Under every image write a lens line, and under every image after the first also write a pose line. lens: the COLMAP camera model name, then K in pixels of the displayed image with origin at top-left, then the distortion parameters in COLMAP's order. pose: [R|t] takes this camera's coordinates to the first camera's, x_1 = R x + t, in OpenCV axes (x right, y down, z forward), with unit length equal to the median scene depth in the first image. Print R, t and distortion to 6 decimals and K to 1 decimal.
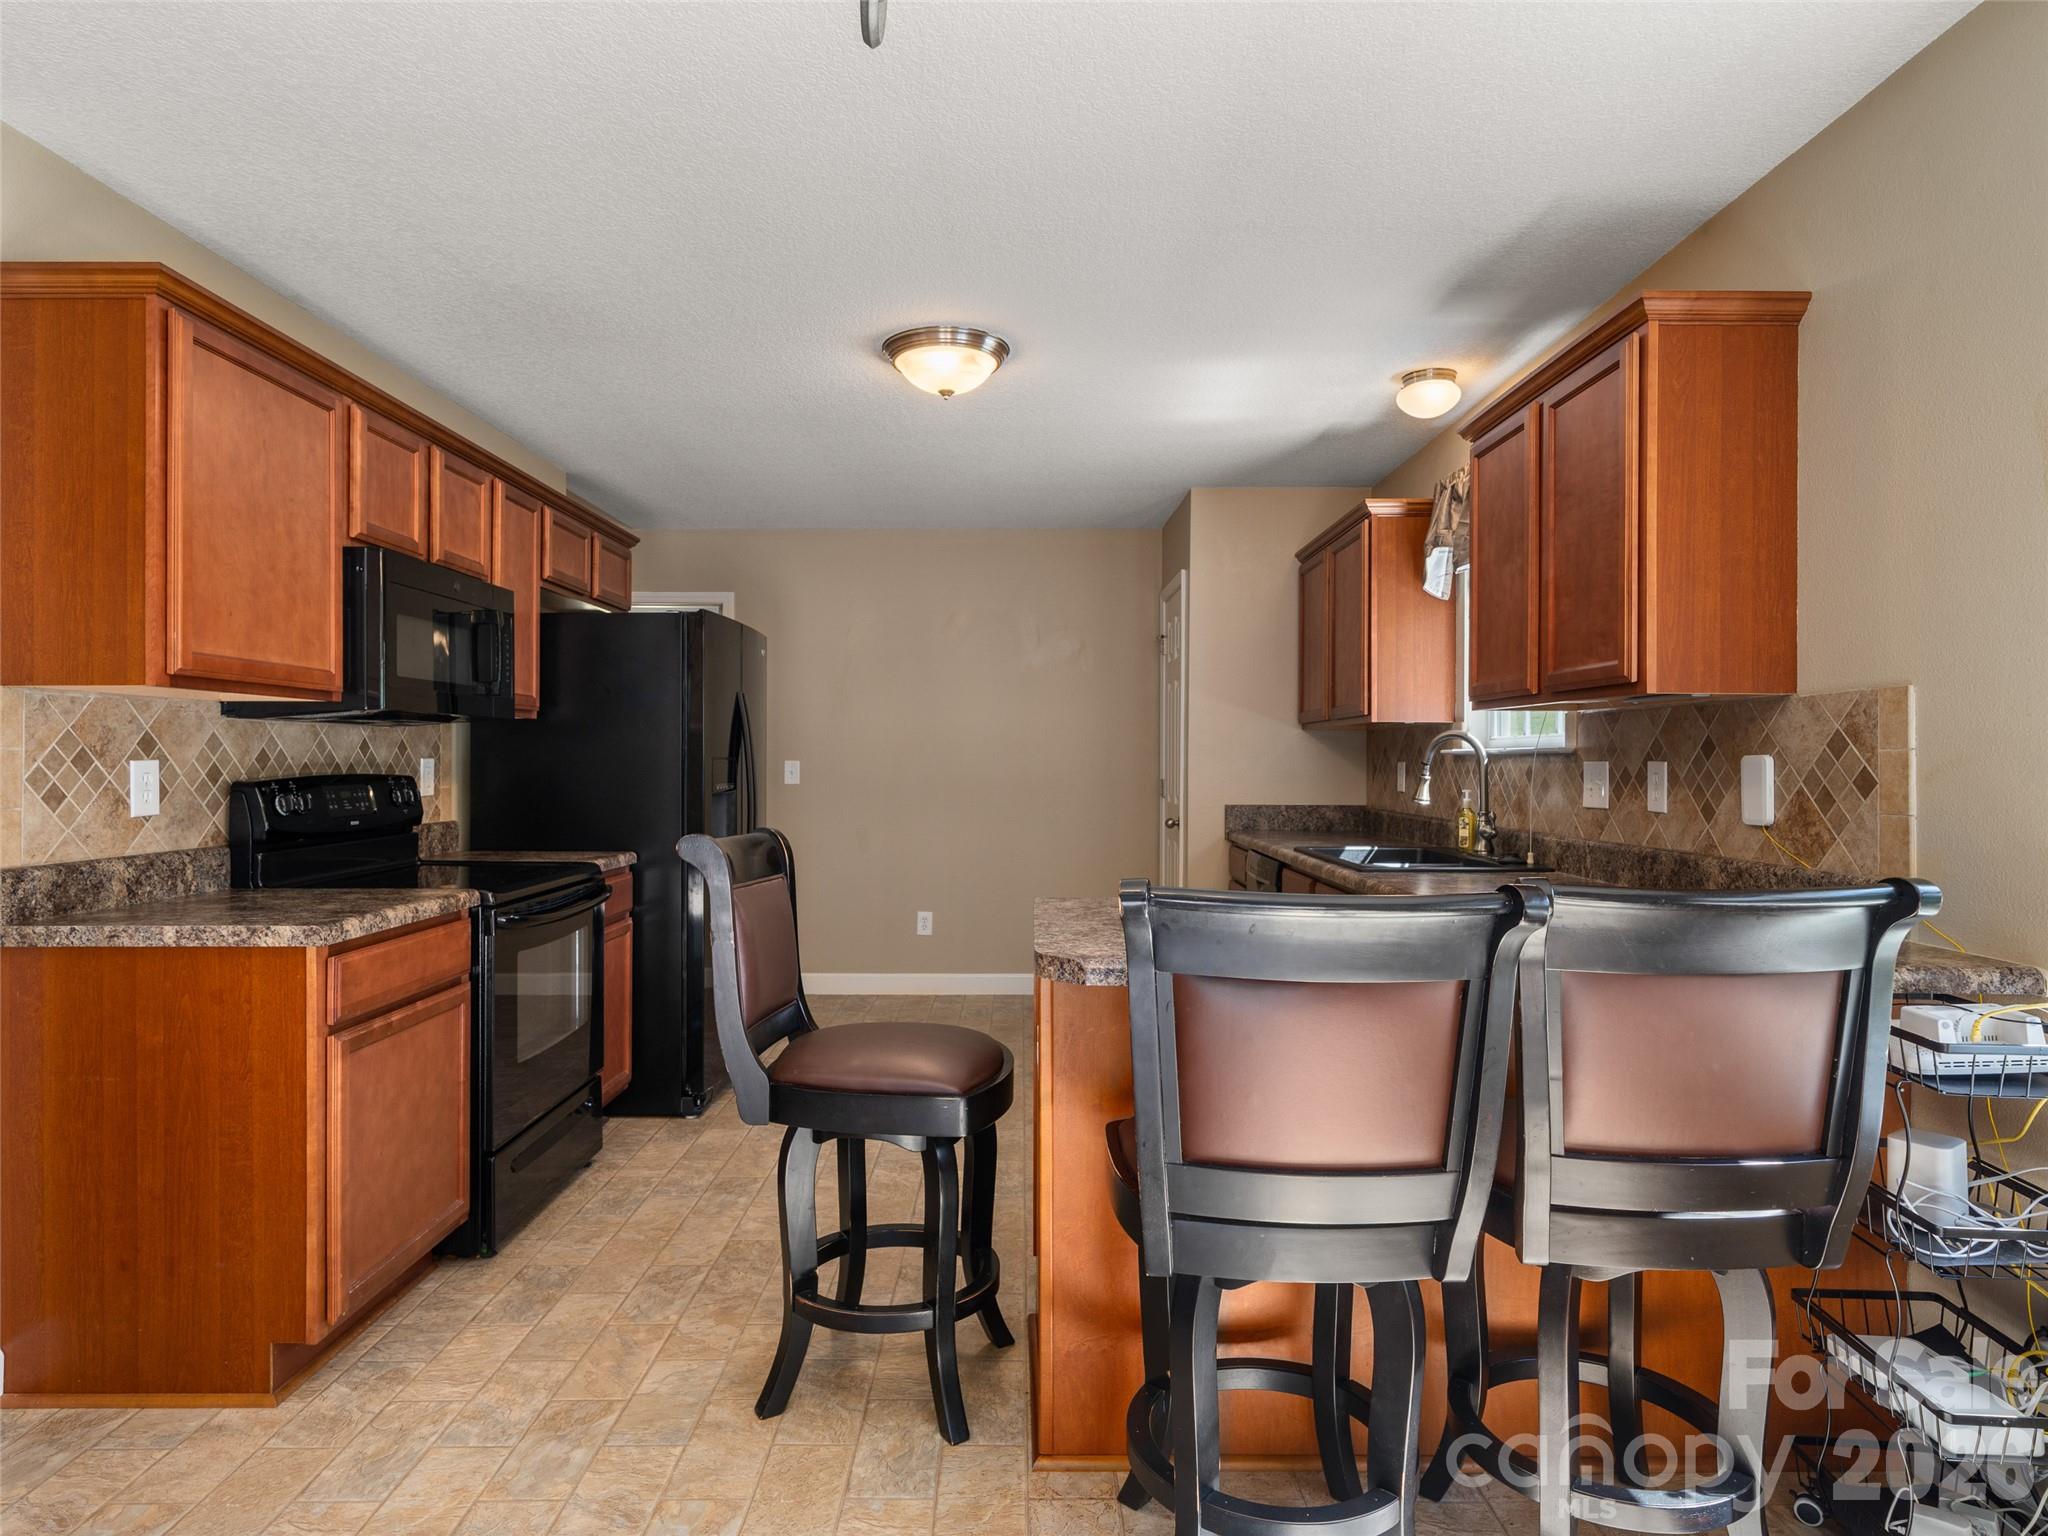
lens RADIAL K [[1174.8, 0, 1021.8], [0, 1174.8, 757.6], [0, 0, 1]] dist [0.004483, 0.000861]
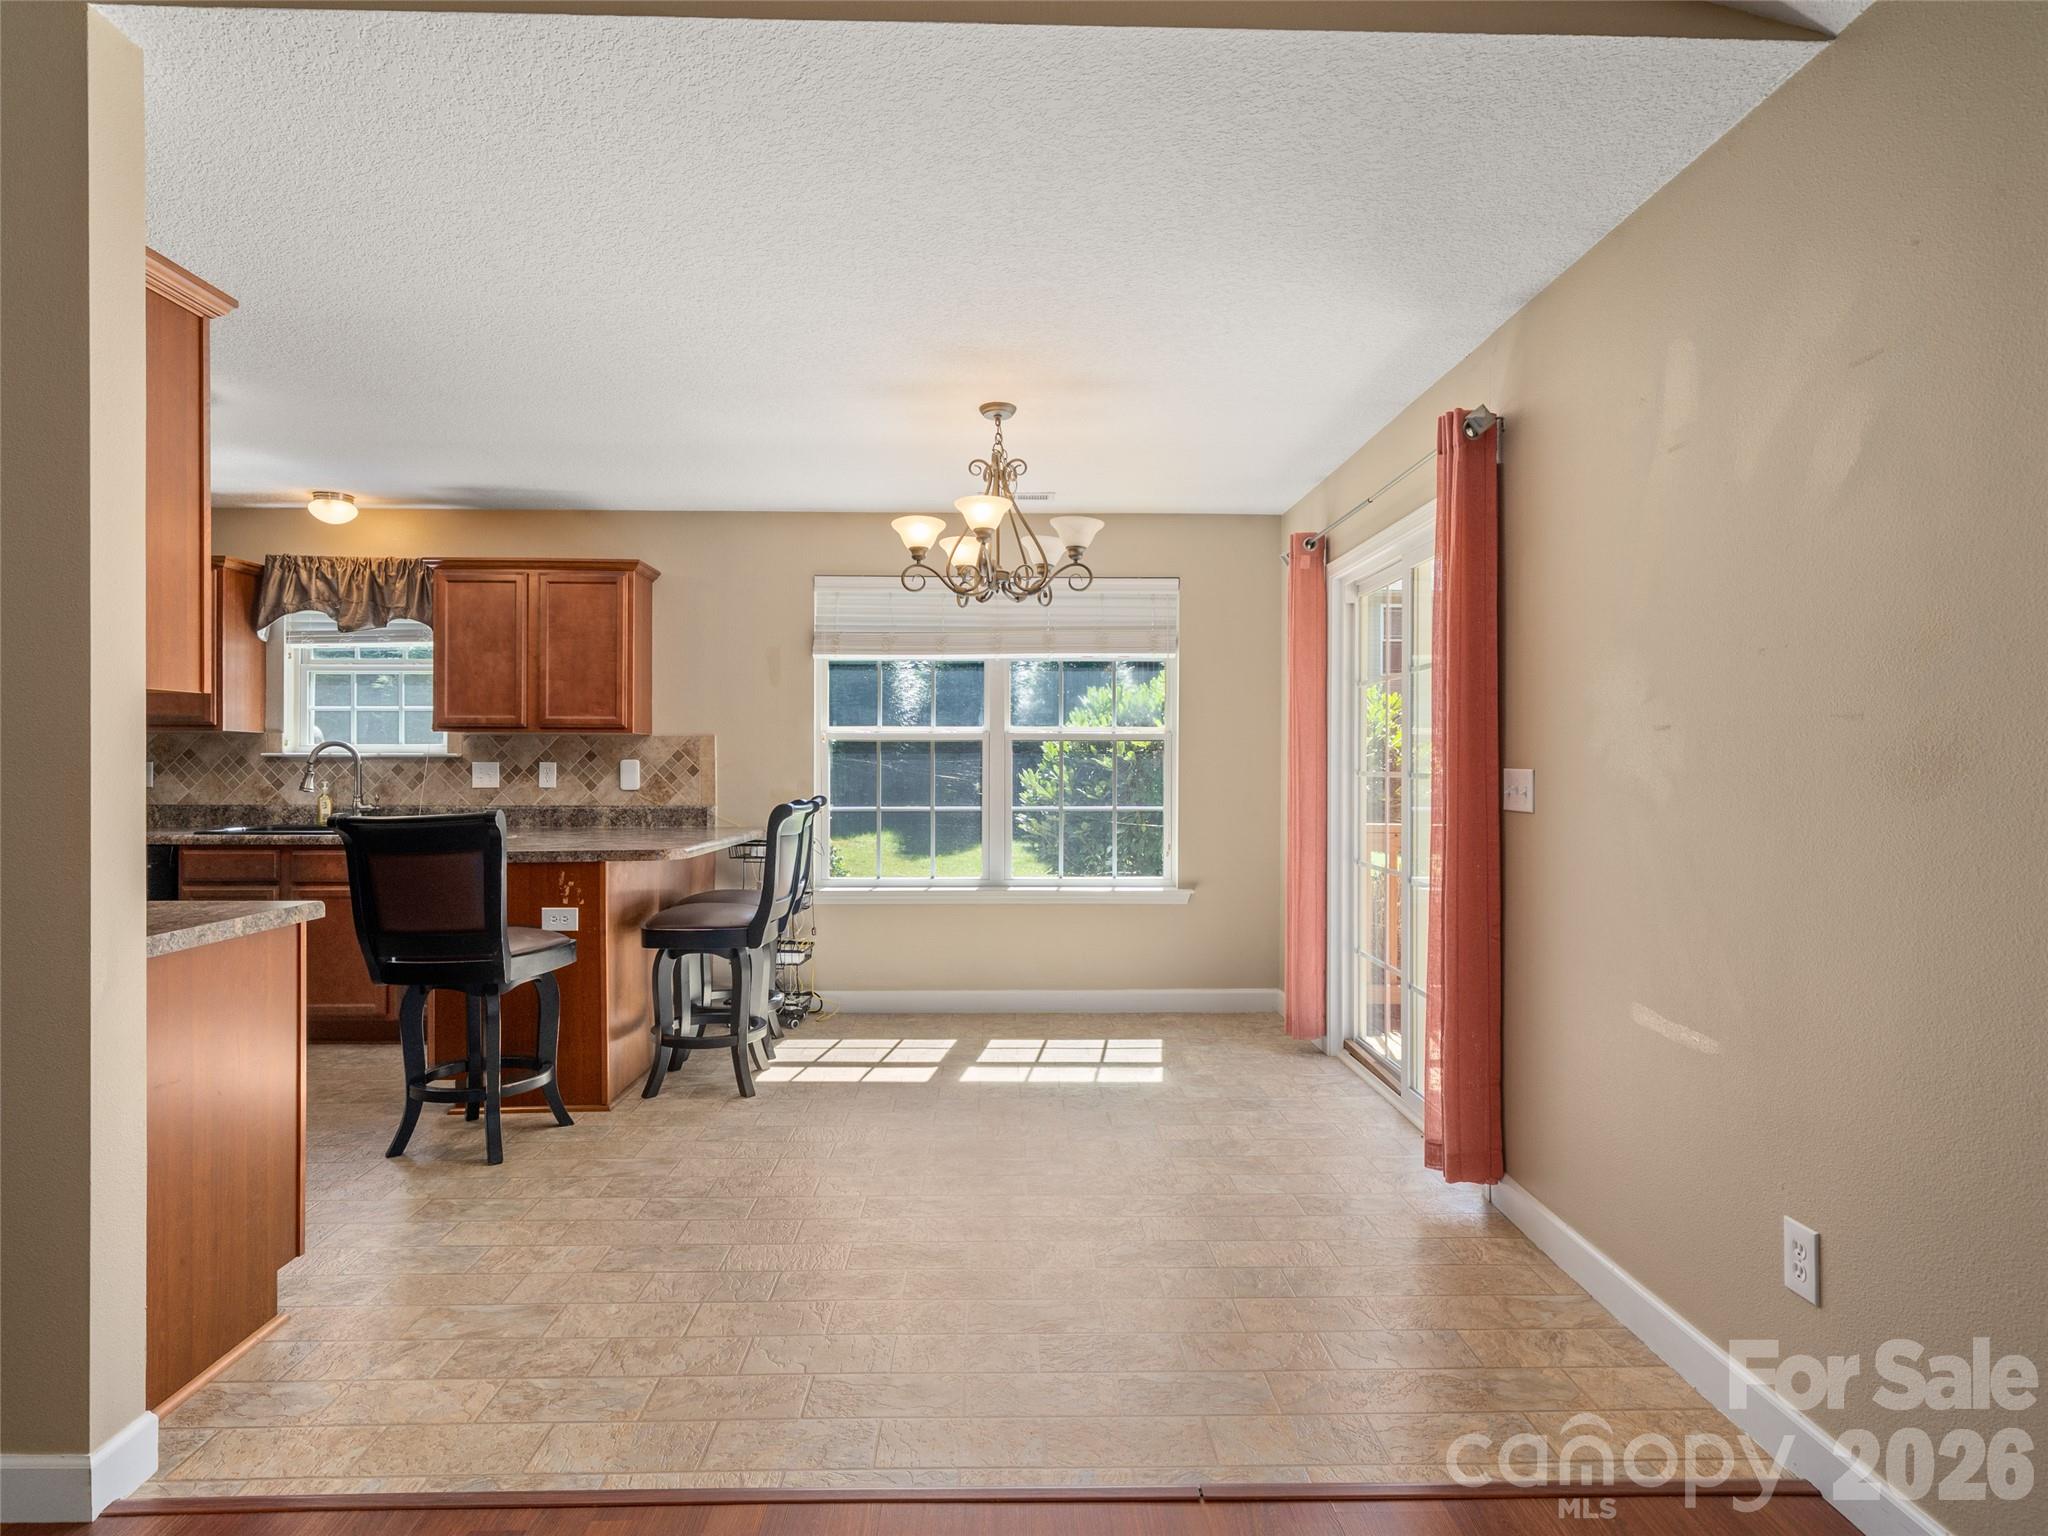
lens RADIAL K [[1102.6, 0, 1024.0], [0, 1102.6, 768.0], [0, 0, 1]] dist [0.001032, 0.000402]
pose [[-0.021982, -0.007434, 0.999731, -1.549950], [-0.004994, 0.999961, 0.007326, -0.005329], [-0.999746, -0.004831, -0.022018, 0.266254]]
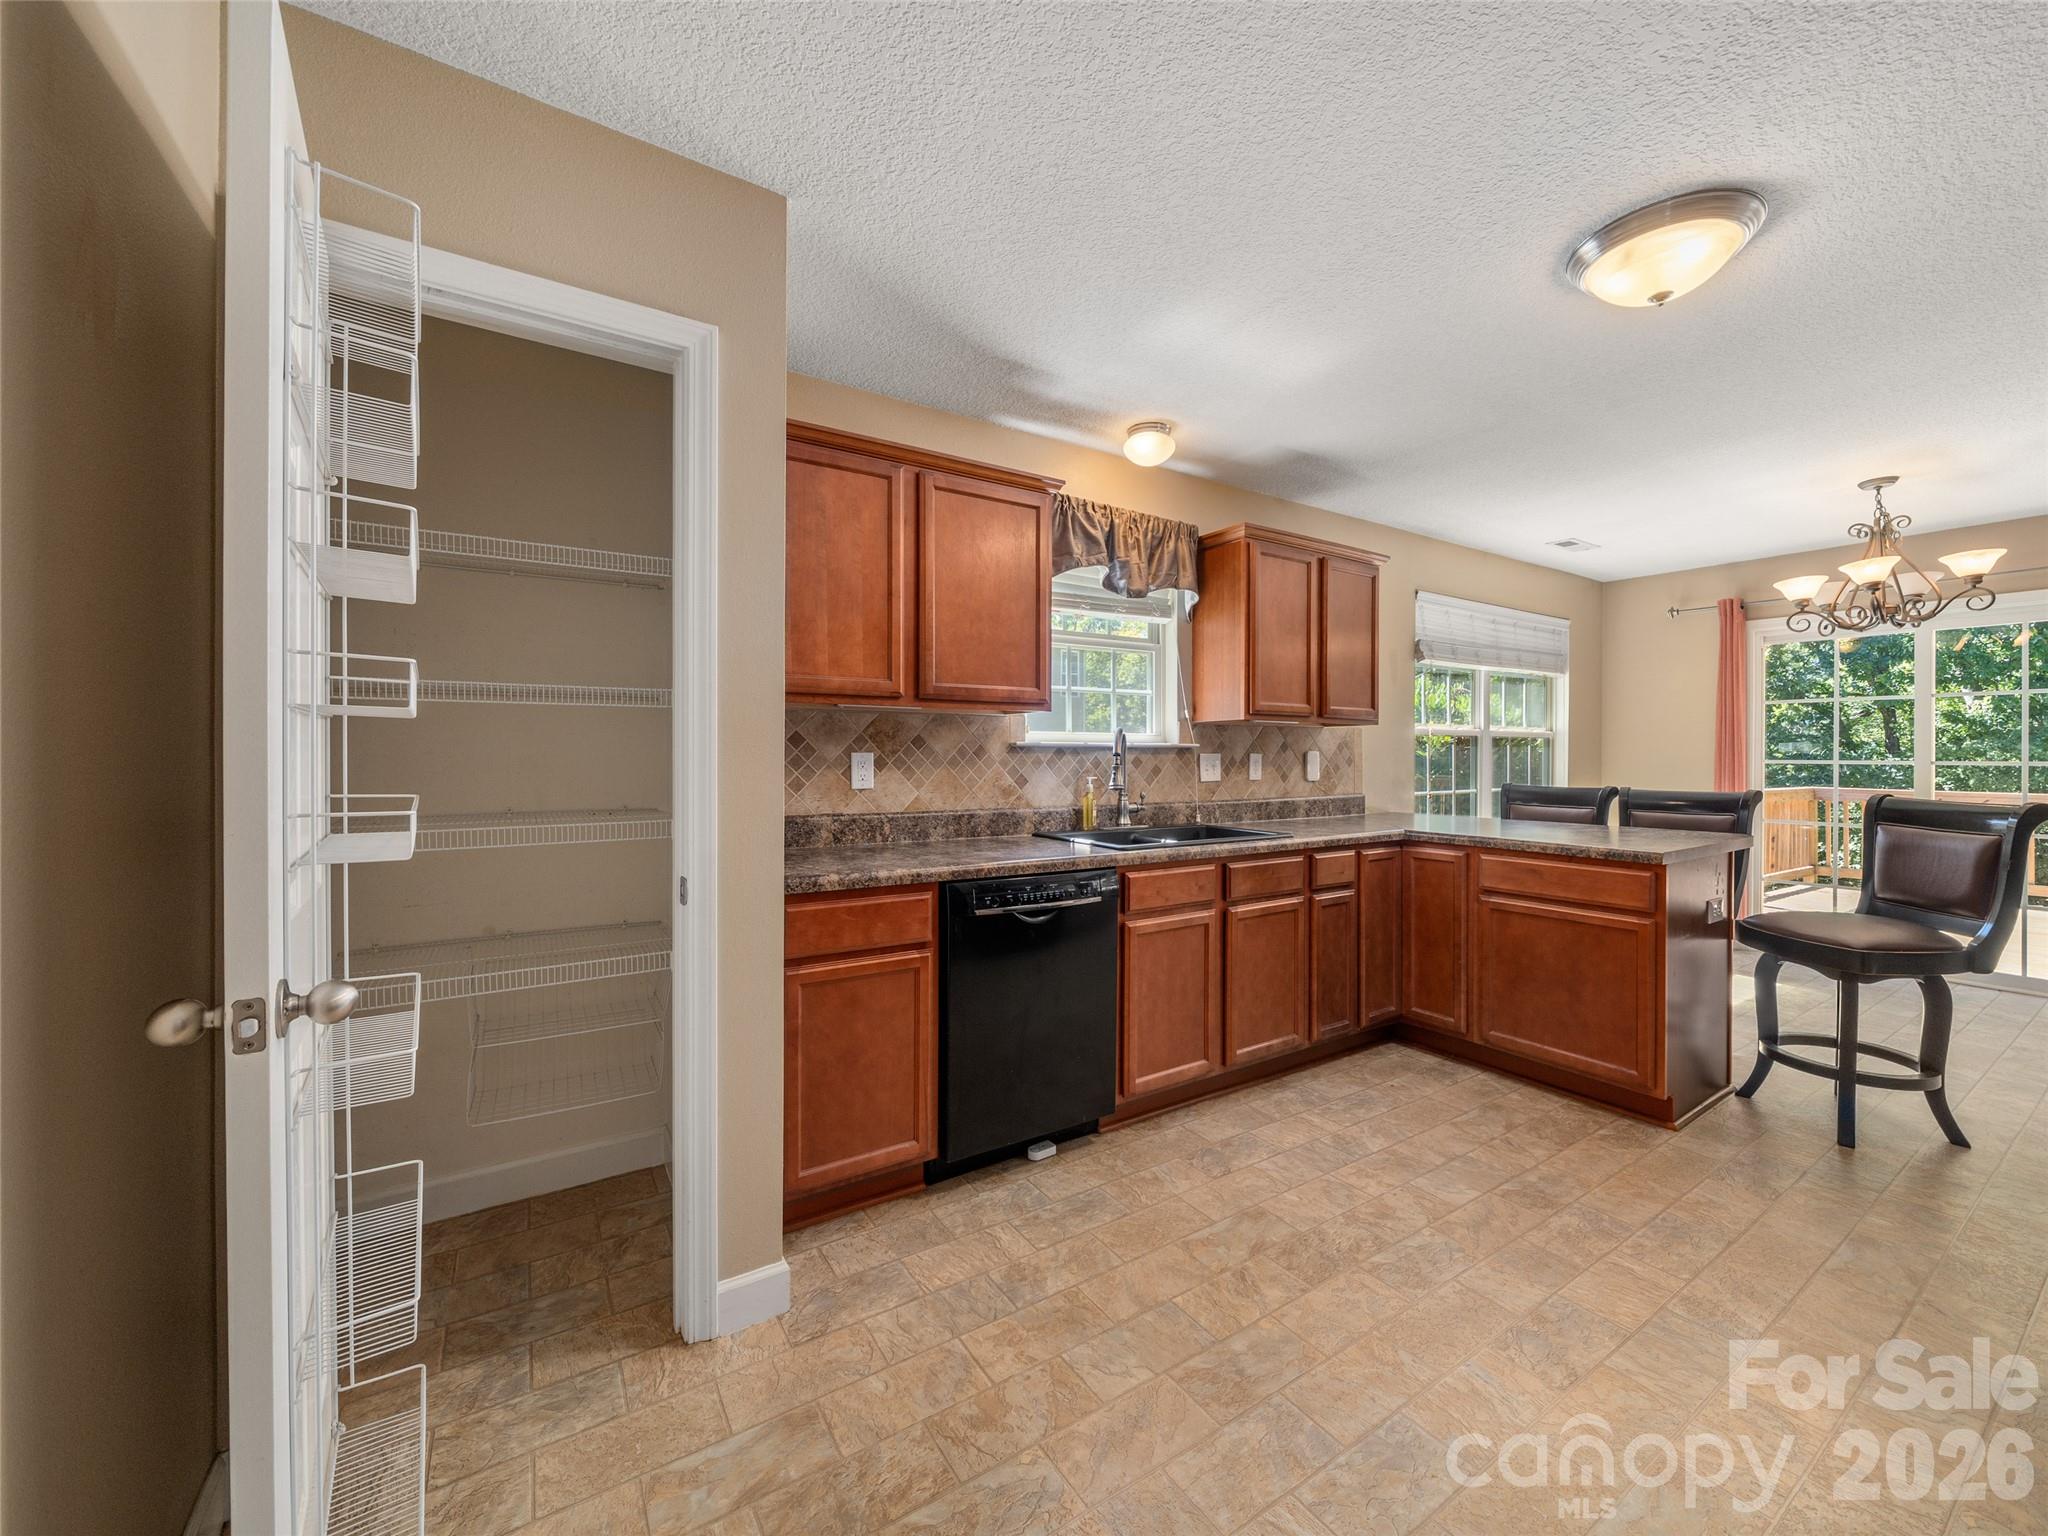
lens RADIAL K [[794.2, 0, 1025.8], [0, 794.2, 763.2], [0, 0, 1]] dist [-0.000376, -0.000175]
pose [[-0.535709, -0.011175, 0.844329, -0.406205], [-0.005227, 0.999937, 0.009918, 0.009364], [-0.844387, 0.000900, -0.535734, 2.307586]]
